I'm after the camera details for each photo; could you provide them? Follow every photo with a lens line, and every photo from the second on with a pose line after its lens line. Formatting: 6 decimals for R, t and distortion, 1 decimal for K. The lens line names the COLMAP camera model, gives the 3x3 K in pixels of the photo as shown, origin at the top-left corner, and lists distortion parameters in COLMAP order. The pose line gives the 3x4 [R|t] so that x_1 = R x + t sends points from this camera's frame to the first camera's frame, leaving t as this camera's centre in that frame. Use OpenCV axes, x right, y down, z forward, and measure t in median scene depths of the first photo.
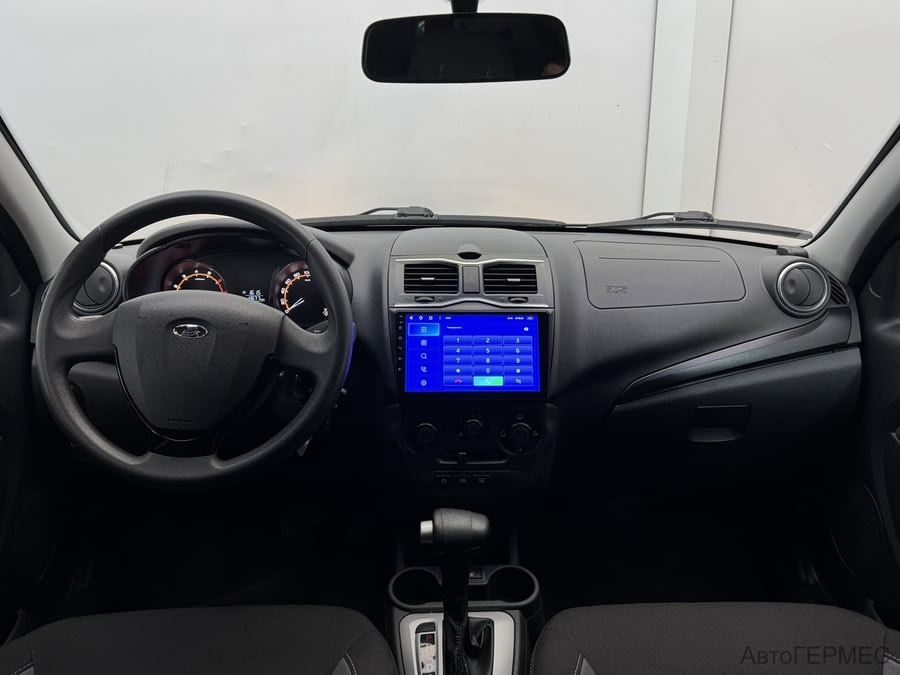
lens RADIAL K [[735.4, 0, 457.3], [0, 735.4, 335.5], [0, 0, 1]] dist [0.037624, 0.001696]
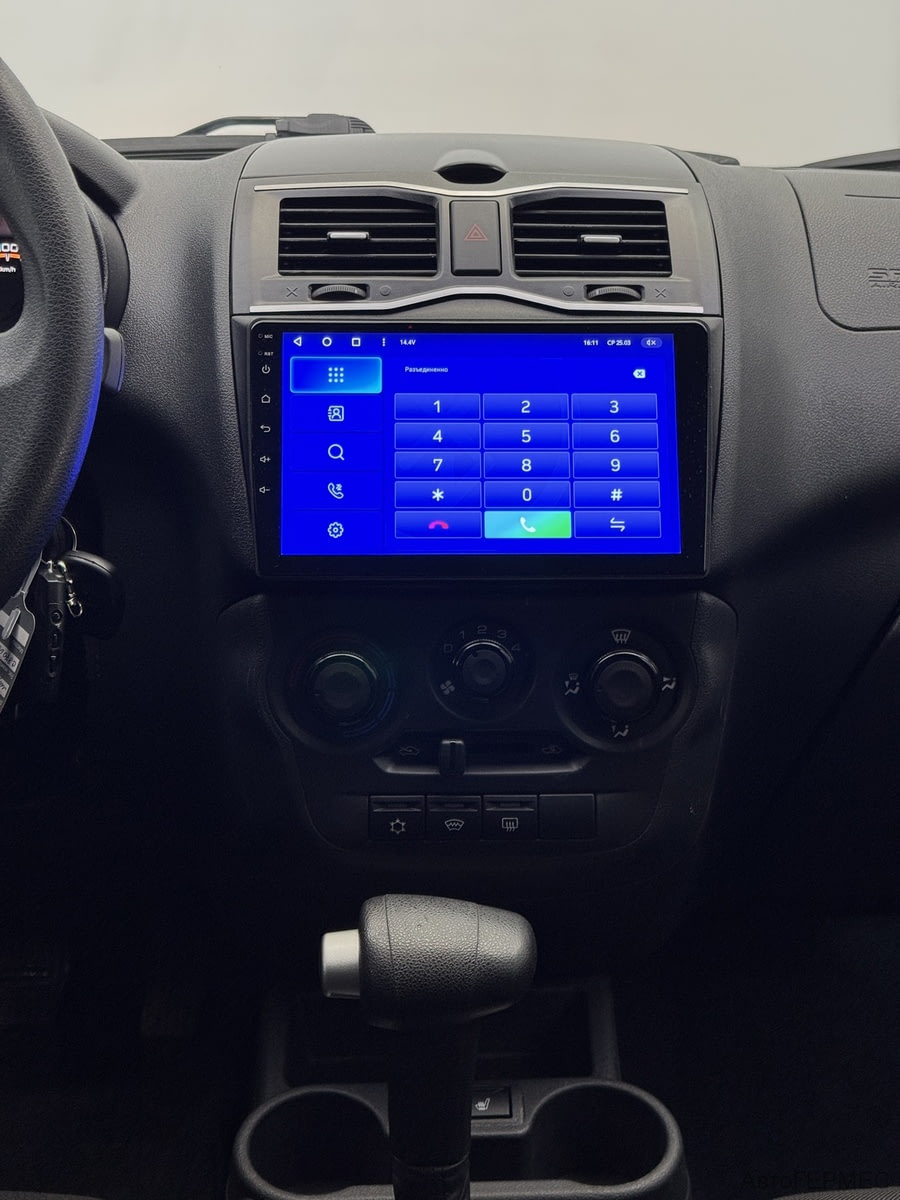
lens RADIAL K [[1677.1, 0, 444.2], [0, 1677.1, 603.8], [0, 0, 1]] dist [0.075894, 0.000000]
pose [[0.999974, -0.004639, -0.005467, 0.007692], [0.004612, 0.999977, -0.004883, 0.098311], [0.005490, 0.004857, 0.999973, 0.225340]]
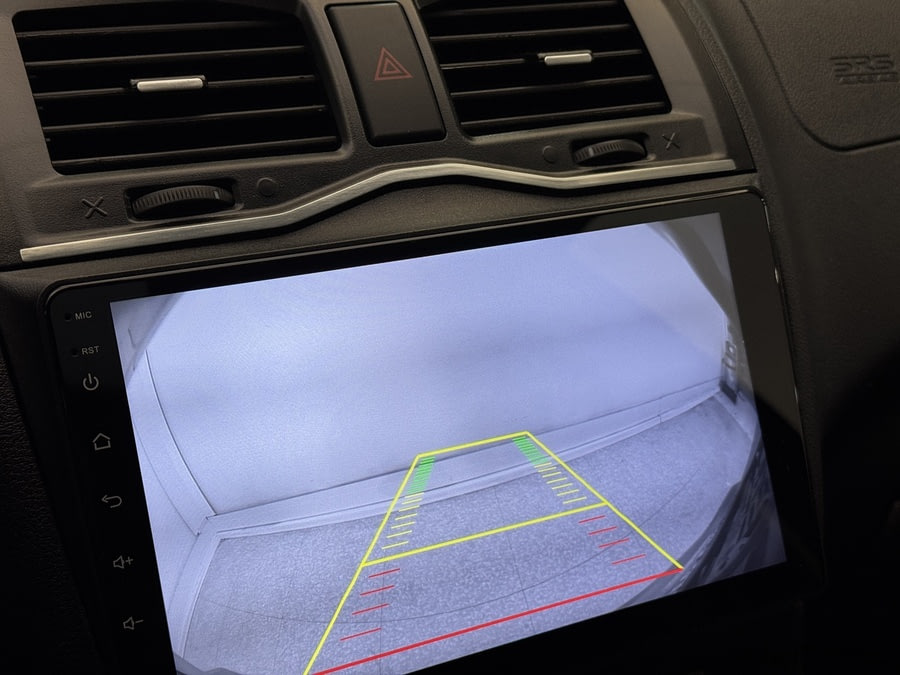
lens RADIAL K [[1257.8, 0, 446.7], [0, 1257.8, 337.3], [0, 0, 1]] dist [0.075894, 0.000000]
pose [[0.913701, -0.155931, 0.375280, -0.107929], [0.107483, 0.983298, 0.146874, -0.053920], [-0.391915, -0.093863, 0.915201, 0.679338]]
